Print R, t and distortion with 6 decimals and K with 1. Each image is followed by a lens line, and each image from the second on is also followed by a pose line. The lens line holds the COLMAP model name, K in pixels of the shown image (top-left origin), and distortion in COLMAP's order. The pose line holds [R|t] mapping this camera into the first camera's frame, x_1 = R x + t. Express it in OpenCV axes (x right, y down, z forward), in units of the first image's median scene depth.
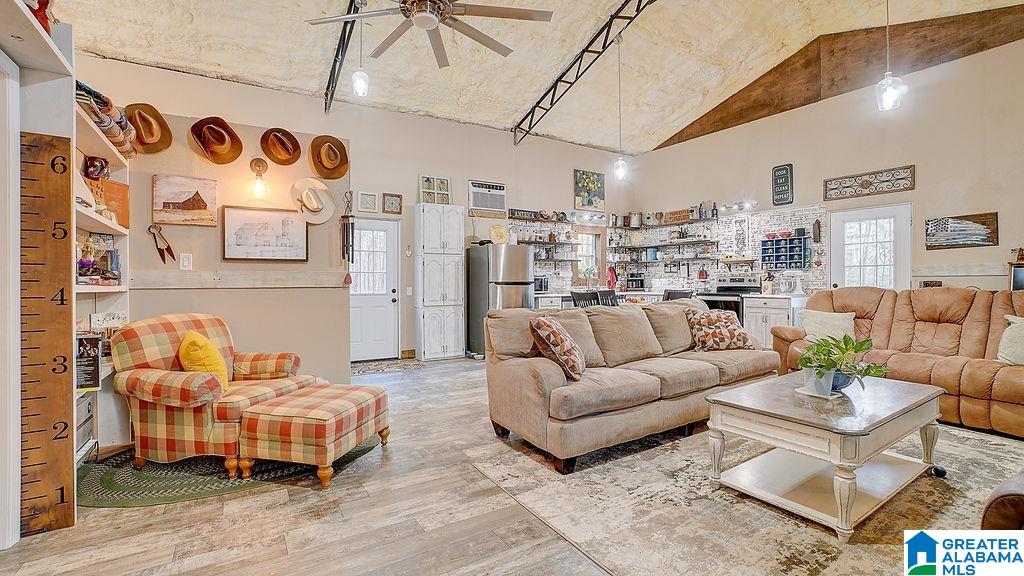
lens RADIAL K [[453.7, 0, 507.1], [0, 453.7, 284.9], [0, 0, 1]] dist [-0.061031, 0.023549]
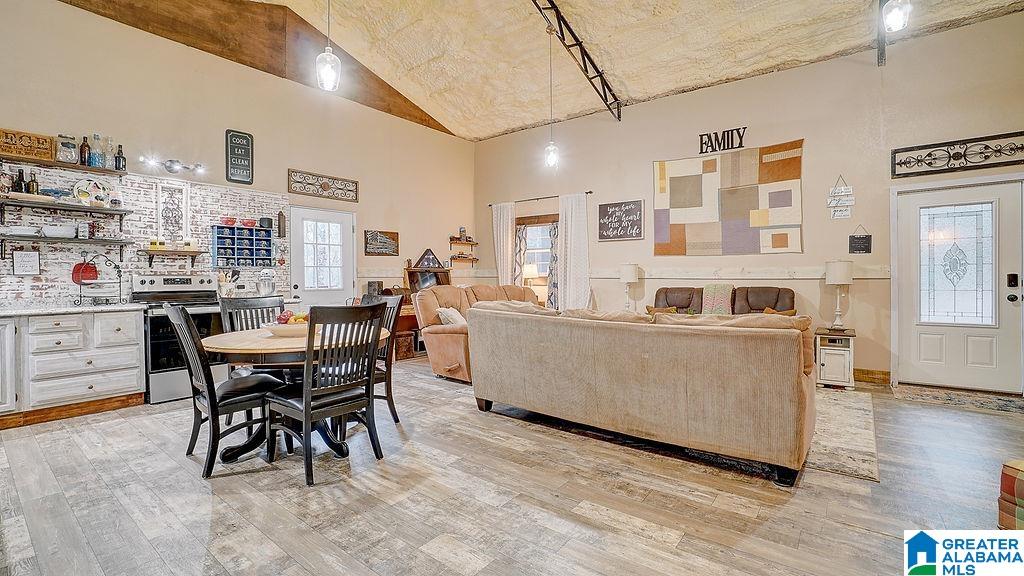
lens RADIAL K [[453.7, 0, 507.1], [0, 453.7, 284.9], [0, 0, 1]] dist [-0.061031, 0.023549]
pose [[-0.355640, -0.009620, 0.934574, -0.264721], [0.011917, 0.999819, 0.014826, -0.009548], [-0.934547, 0.016410, -0.355461, 0.838221]]
